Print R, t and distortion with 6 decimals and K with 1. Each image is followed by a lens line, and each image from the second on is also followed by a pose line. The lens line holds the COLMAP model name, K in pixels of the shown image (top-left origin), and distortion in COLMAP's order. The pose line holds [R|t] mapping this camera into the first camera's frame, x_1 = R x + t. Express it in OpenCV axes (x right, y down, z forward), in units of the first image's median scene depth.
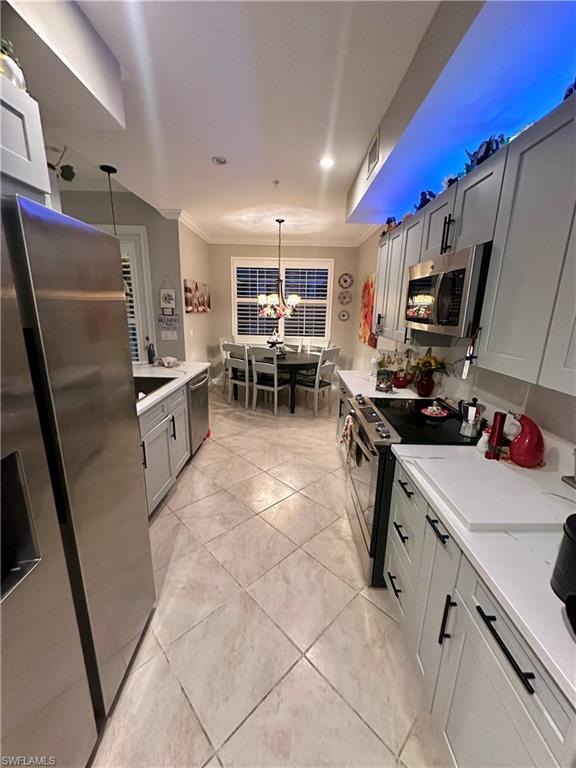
lens RADIAL K [[306.3, 0, 289.6], [0, 306.3, 385.3], [0, 0, 1]] dist [0.000914, 0.000076]
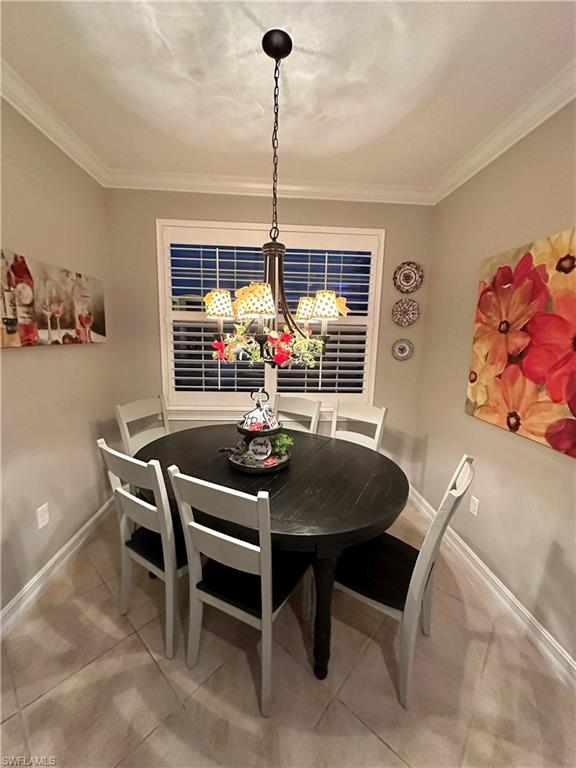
lens RADIAL K [[306.3, 0, 286.2], [0, 306.3, 383.0], [0, 0, 1]] dist [0.000914, 0.000076]
pose [[0.997953, -0.009029, 0.063313, -0.034384], [0.014370, 0.996328, -0.084407, -0.143411], [-0.062318, 0.085144, 0.994418, 0.562706]]
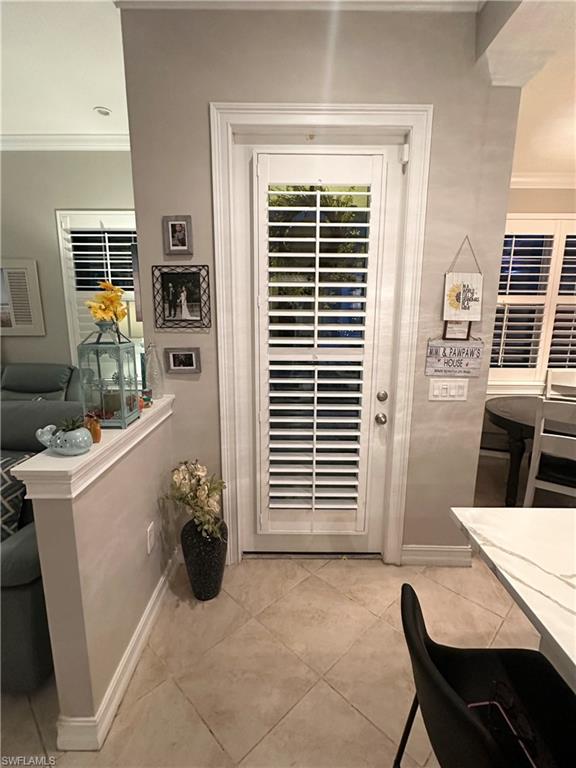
lens RADIAL K [[374.3, 0, 289.4], [0, 374.3, 379.1], [0, 0, 1]] dist [0.001530, 0.000264]
pose [[0.999845, -0.011139, 0.013653, -0.453932], [0.011837, 0.998569, -0.052155, -0.118717], [-0.013053, 0.052308, 0.998546, 0.404075]]
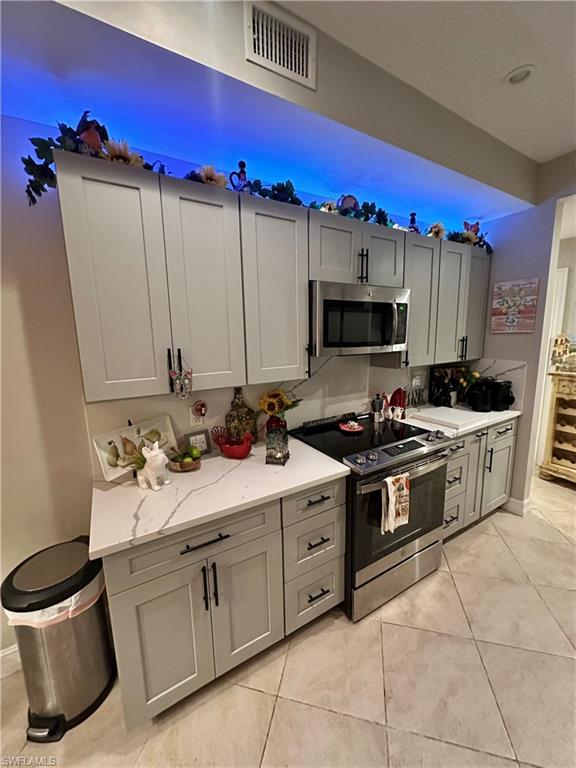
lens RADIAL K [[306.3, 0, 286.4], [0, 306.3, 384.7], [0, 0, 1]] dist [0.000914, 0.000076]
pose [[-0.516398, -0.158727, 0.841510, -0.098385], [0.215104, 0.927123, 0.306876, -0.147657], [-0.828893, 0.339482, -0.444621, 0.553858]]
